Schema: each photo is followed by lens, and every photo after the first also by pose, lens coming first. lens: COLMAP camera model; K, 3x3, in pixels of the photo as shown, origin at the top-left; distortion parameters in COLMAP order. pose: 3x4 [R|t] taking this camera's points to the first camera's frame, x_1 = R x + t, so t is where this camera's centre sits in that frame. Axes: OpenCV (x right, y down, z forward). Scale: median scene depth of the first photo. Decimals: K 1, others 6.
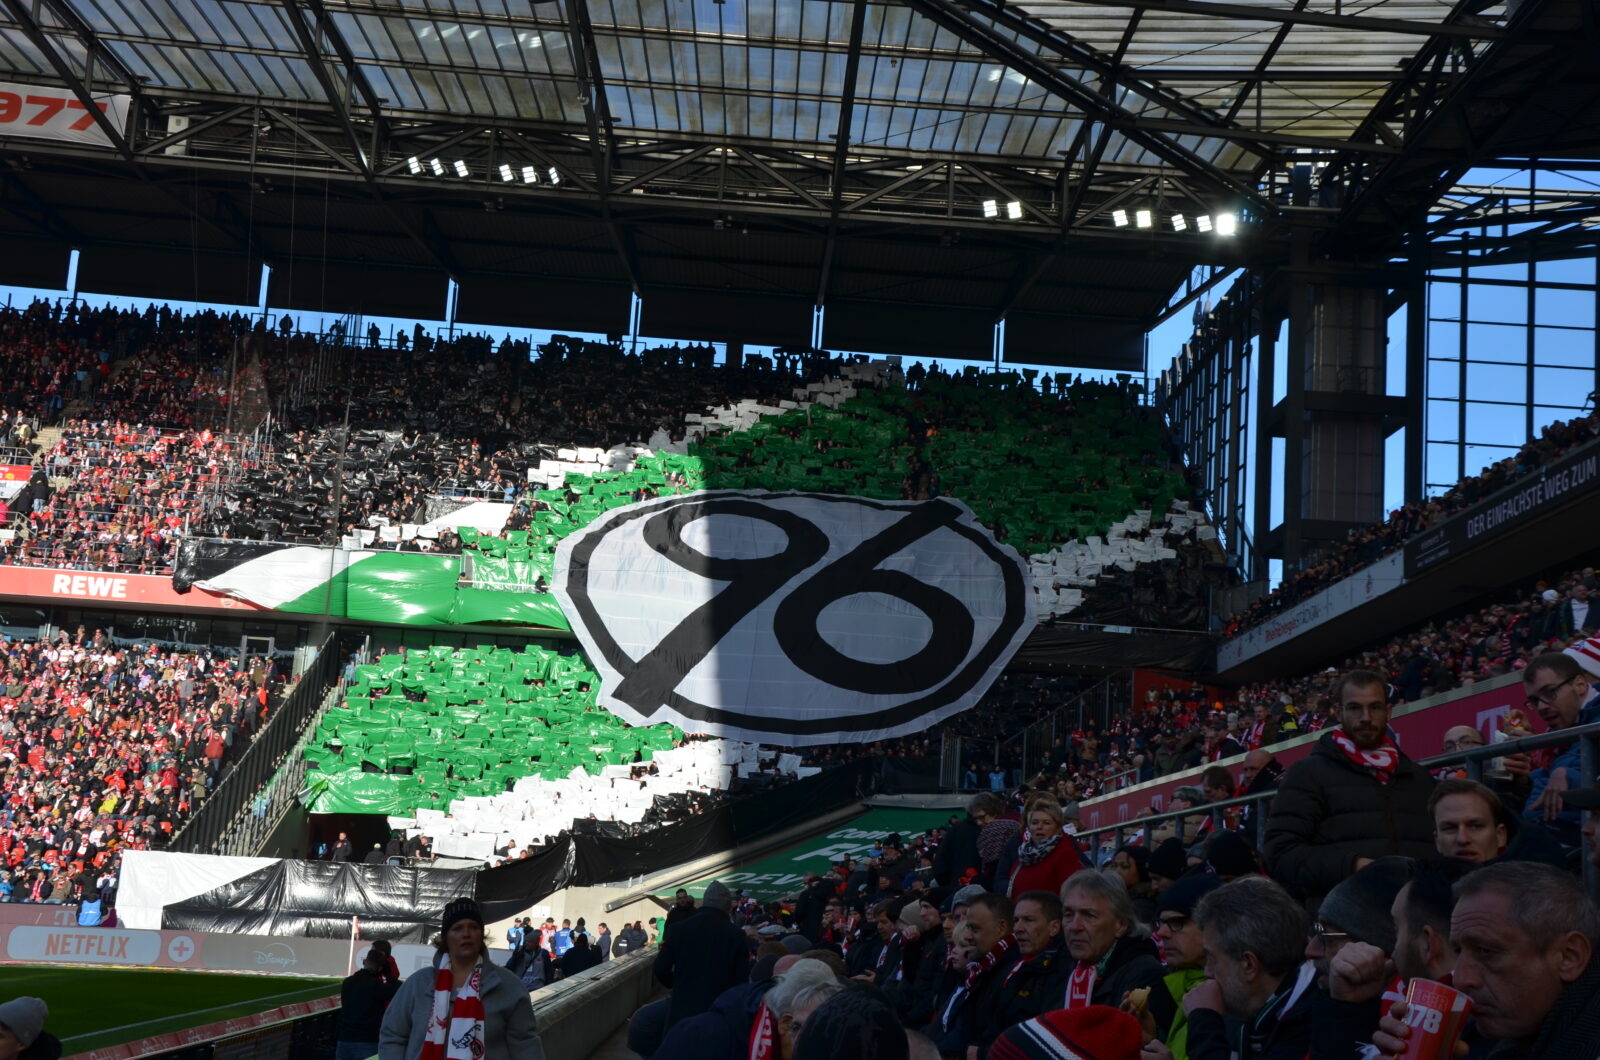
lens RADIAL K [[2243.2, 0, 847.7], [0, 2243.2, 557.2], [0, 0, 1]] dist [0.182124, 0.000000]
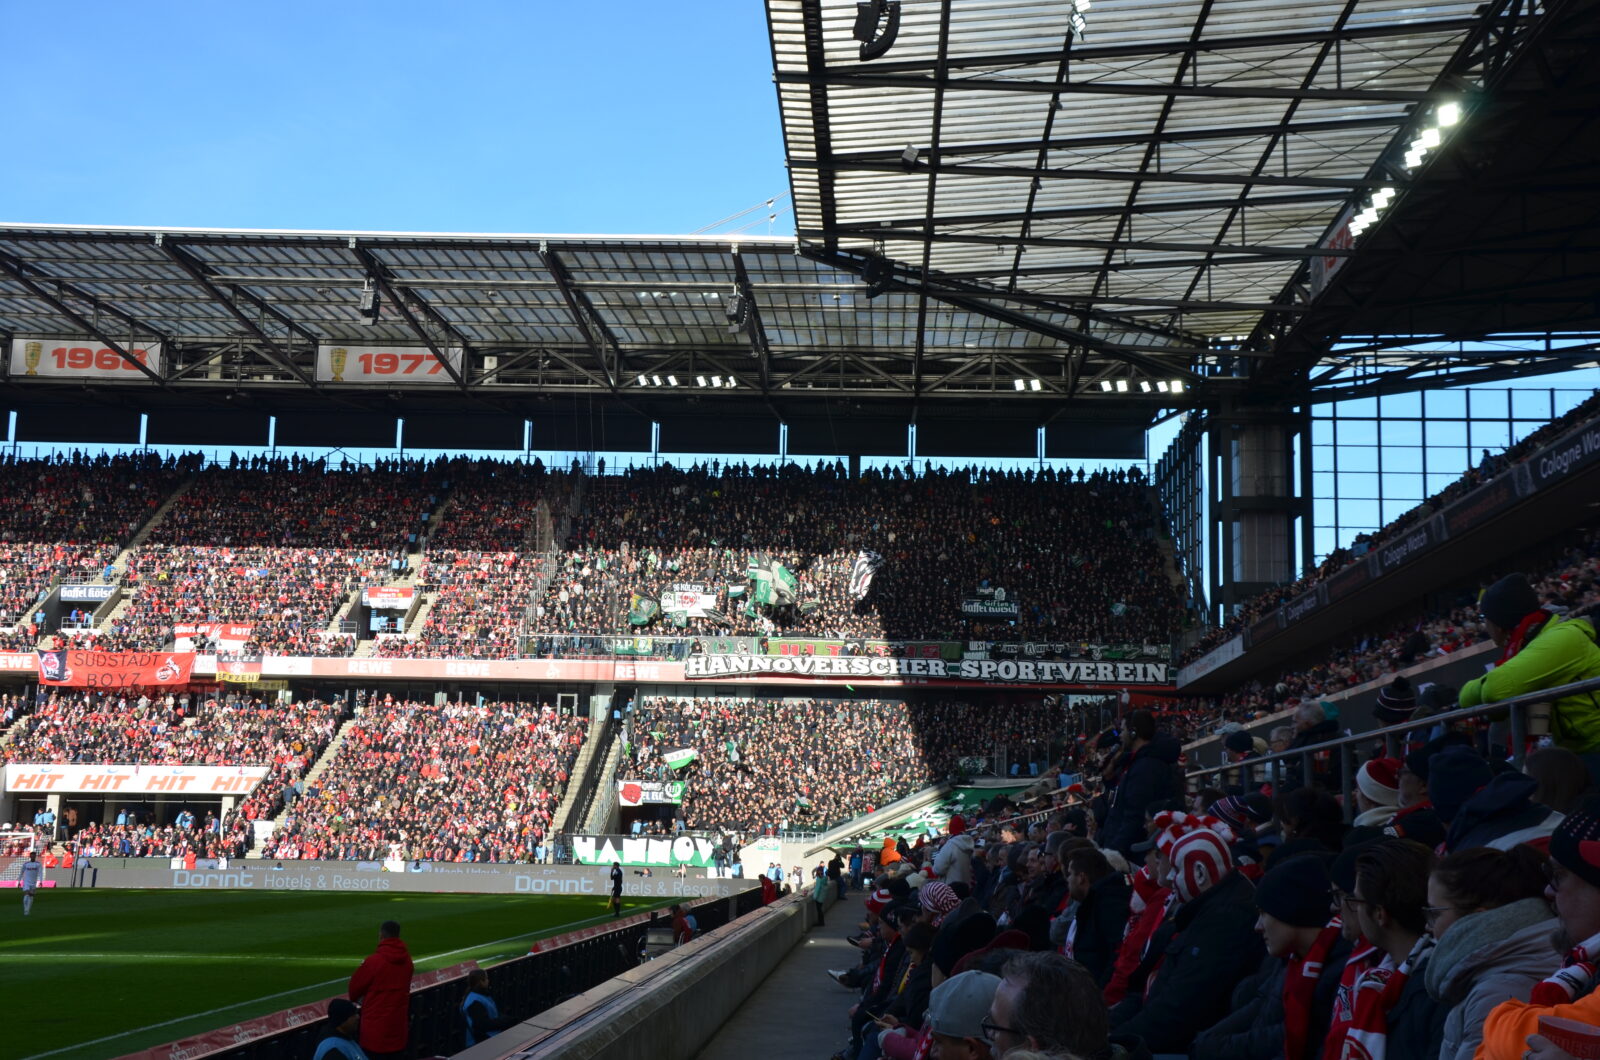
lens RADIAL K [[2243.2, 0, 810.3], [0, 2243.2, 529.1], [0, 0, 1]] dist [0.182124, 0.000000]
pose [[0.996112, -0.054327, -0.069349, 0.022947], [0.054963, 0.998462, 0.007303, -0.076880], [0.068846, -0.011086, 0.997566, -0.518985]]
